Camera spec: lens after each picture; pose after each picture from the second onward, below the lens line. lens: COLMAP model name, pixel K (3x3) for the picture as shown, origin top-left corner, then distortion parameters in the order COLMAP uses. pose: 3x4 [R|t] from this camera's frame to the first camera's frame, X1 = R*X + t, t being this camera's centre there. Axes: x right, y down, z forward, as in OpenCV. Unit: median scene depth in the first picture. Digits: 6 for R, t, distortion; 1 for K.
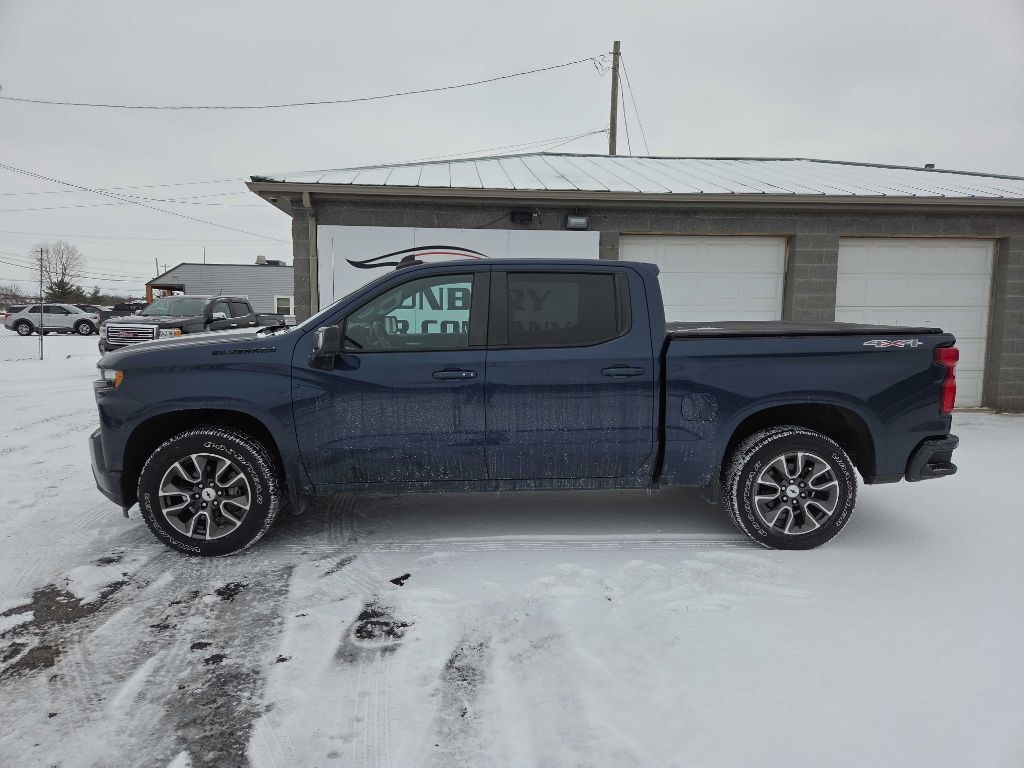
lens RADIAL K [[695.1, 0, 512.3], [0, 695.1, 388.9], [0, 0, 1]] dist [0.069406, -0.058870]
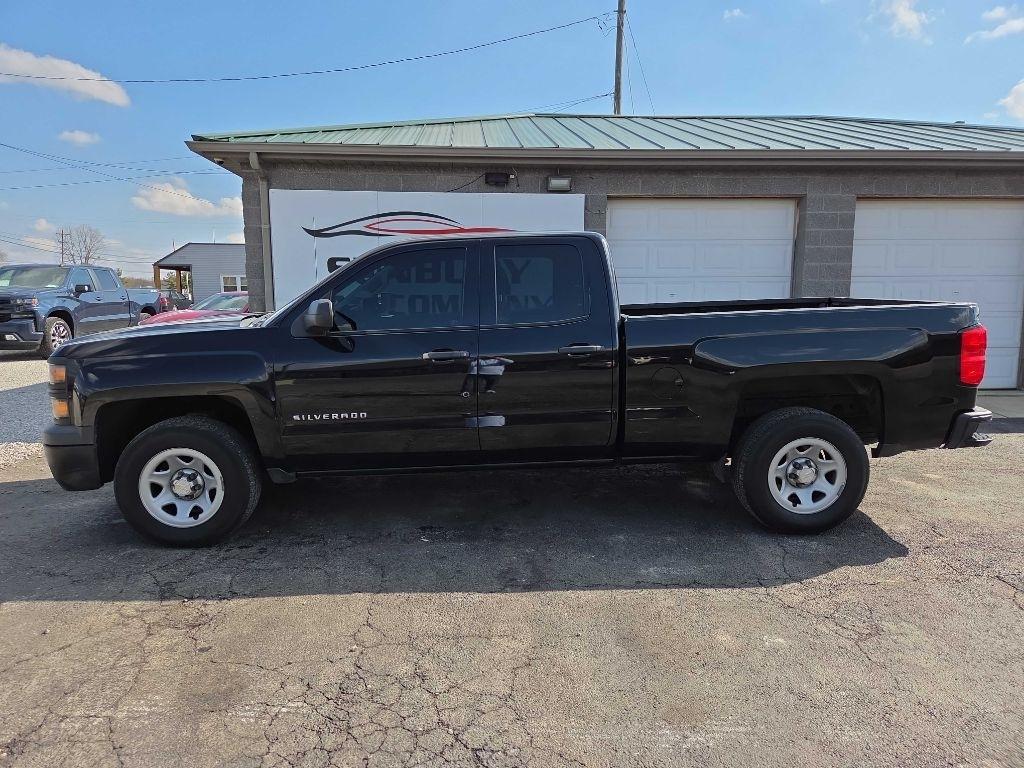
lens RADIAL K [[695.1, 0, 510.9], [0, 695.1, 379.5], [0, 0, 1]] dist [0.069406, -0.058870]
pose [[0.999549, -0.003514, -0.029829, 0.056342], [0.003987, 0.999867, 0.015815, -0.002091], [0.029769, -0.015927, 0.999430, 0.096806]]
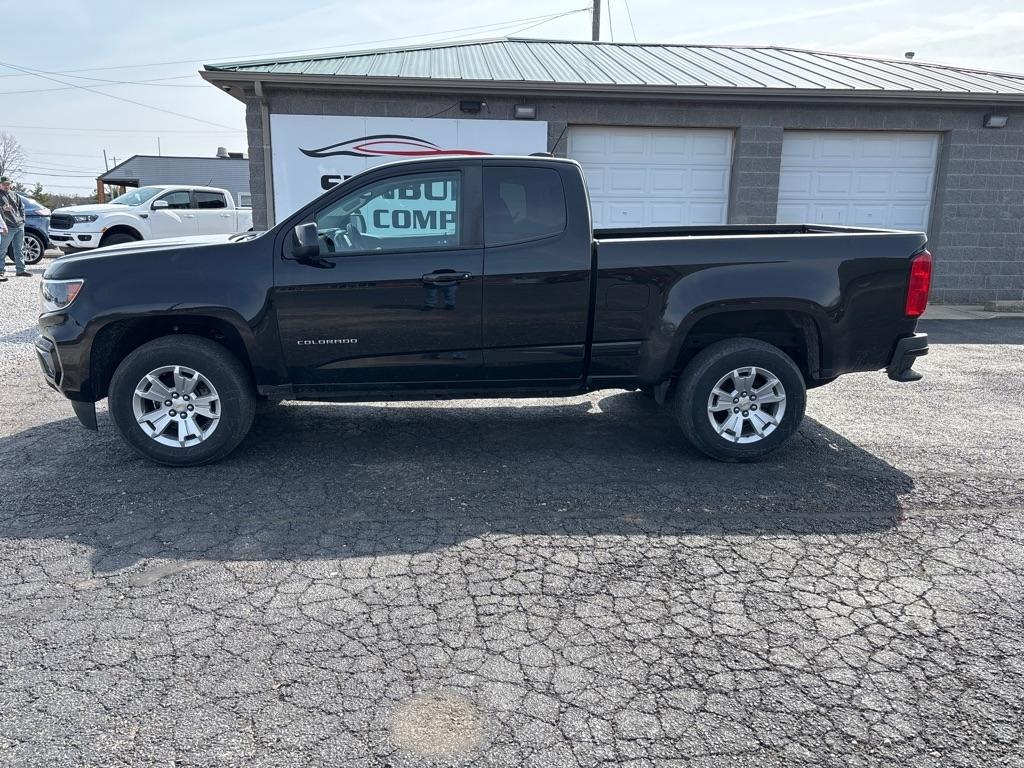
lens RADIAL K [[788.2, 0, 510.3], [0, 788.2, 386.3], [0, 0, 1]] dist [0.039031, -0.038317]
pose [[0.999975, 0.006227, -0.003344, 0.077052], [-0.005853, 0.994749, 0.102174, 0.041070], [0.003962, -0.102151, 0.994761, -0.188509]]
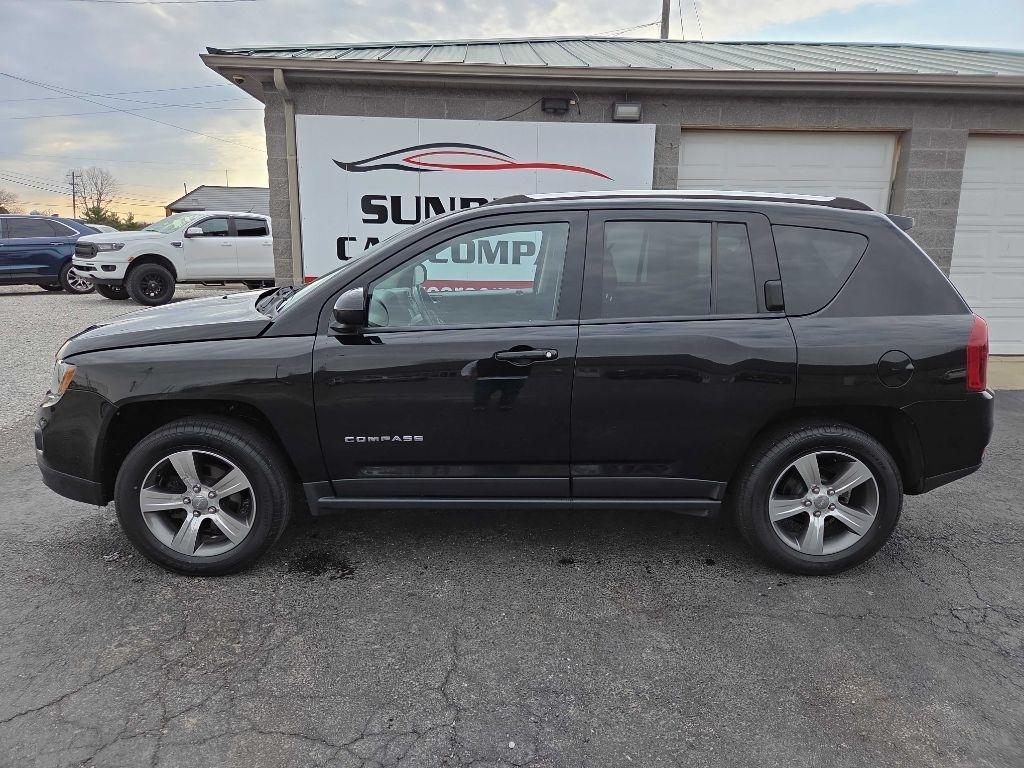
lens RADIAL K [[695.1, 0, 513.2], [0, 695.1, 383.3], [0, 0, 1]] dist [0.069406, -0.058870]
pose [[0.998899, 0.016353, -0.043964, 0.005660], [-0.012387, 0.995954, 0.089012, -0.005850], [0.045242, -0.088370, 0.995060, 0.187661]]
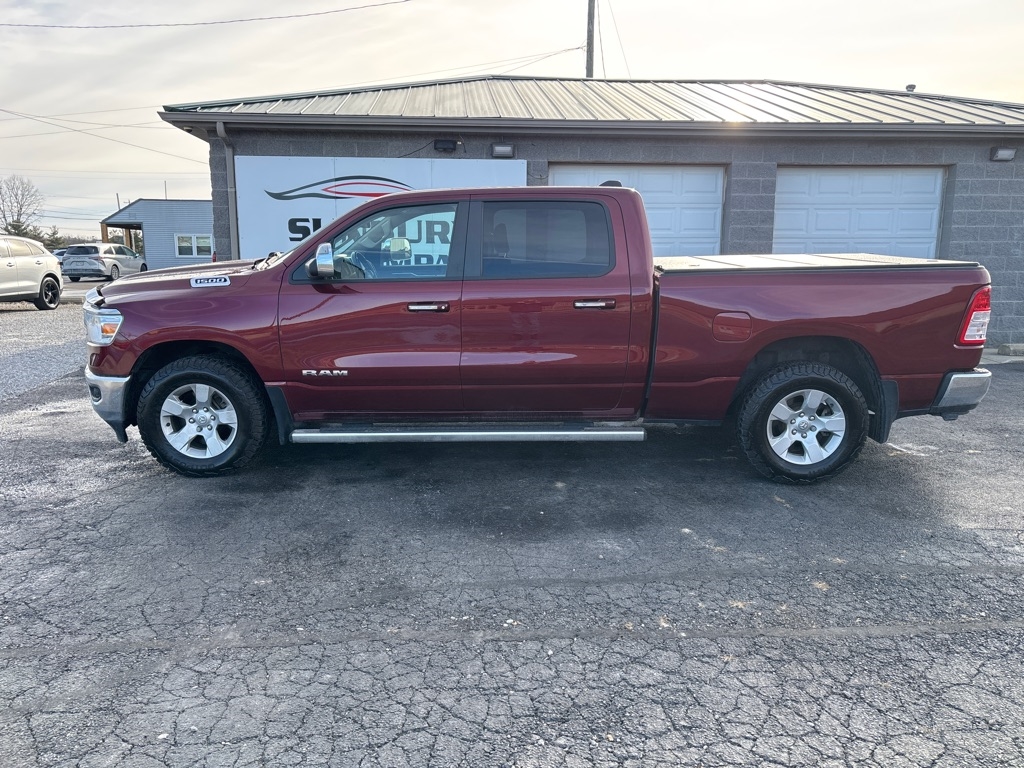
lens RADIAL K [[788.2, 0, 509.1], [0, 788.2, 385.3], [0, 0, 1]] dist [0.039031, -0.038317]
pose [[0.999822, -0.001313, -0.018828, 0.120687], [0.002355, 0.998459, 0.055445, 0.025669], [0.018726, -0.055480, 0.998284, -0.112393]]
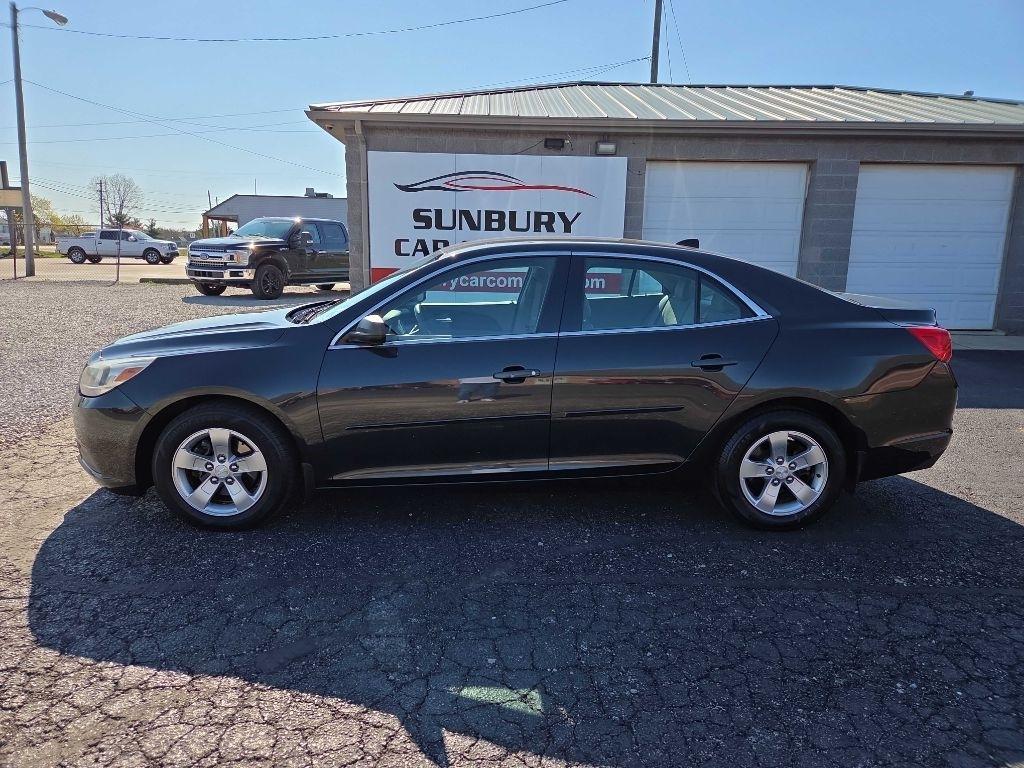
lens RADIAL K [[695.1, 0, 509.8], [0, 695.1, 380.7], [0, 0, 1]] dist [0.069406, -0.058870]
pose [[0.997712, 0.021156, -0.064205, 0.021491], [-0.016147, 0.996858, 0.077548, 0.034944], [0.065644, -0.076334, 0.994919, -0.103898]]
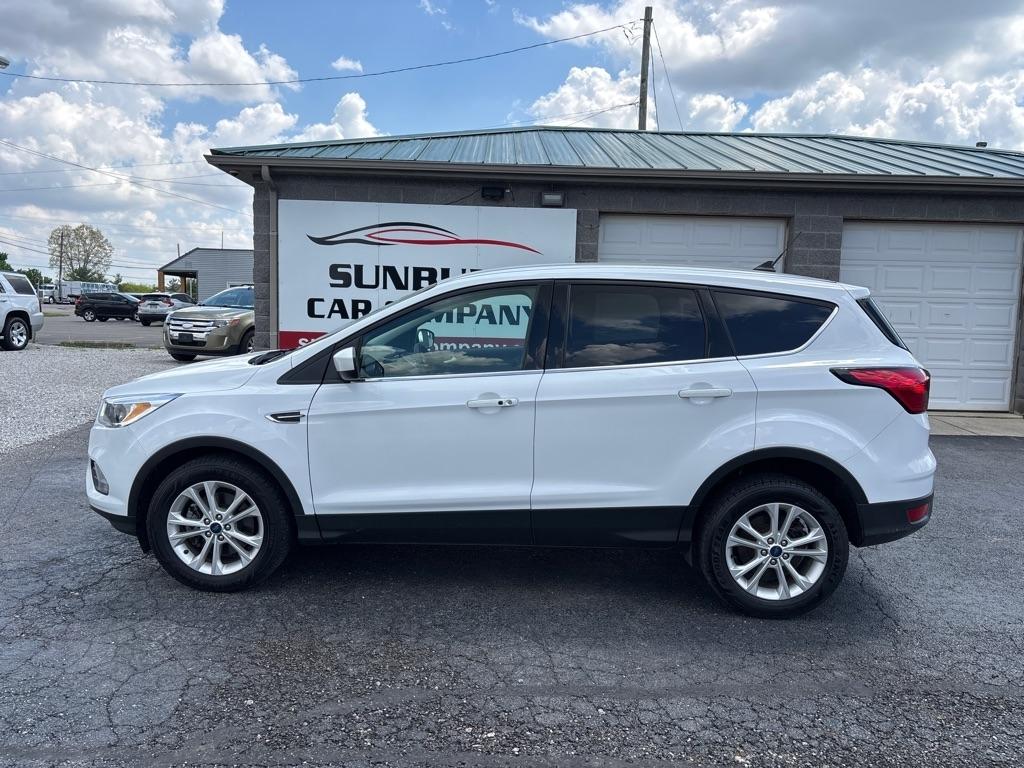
lens RADIAL K [[788.2, 0, 509.7], [0, 788.2, 387.5], [0, 0, 1]] dist [0.039031, -0.038317]
pose [[0.996958, 0.026141, -0.073421, 0.118882], [-0.026983, 0.999581, -0.010499, 0.025513], [0.073116, 0.012448, 0.997246, -0.053867]]
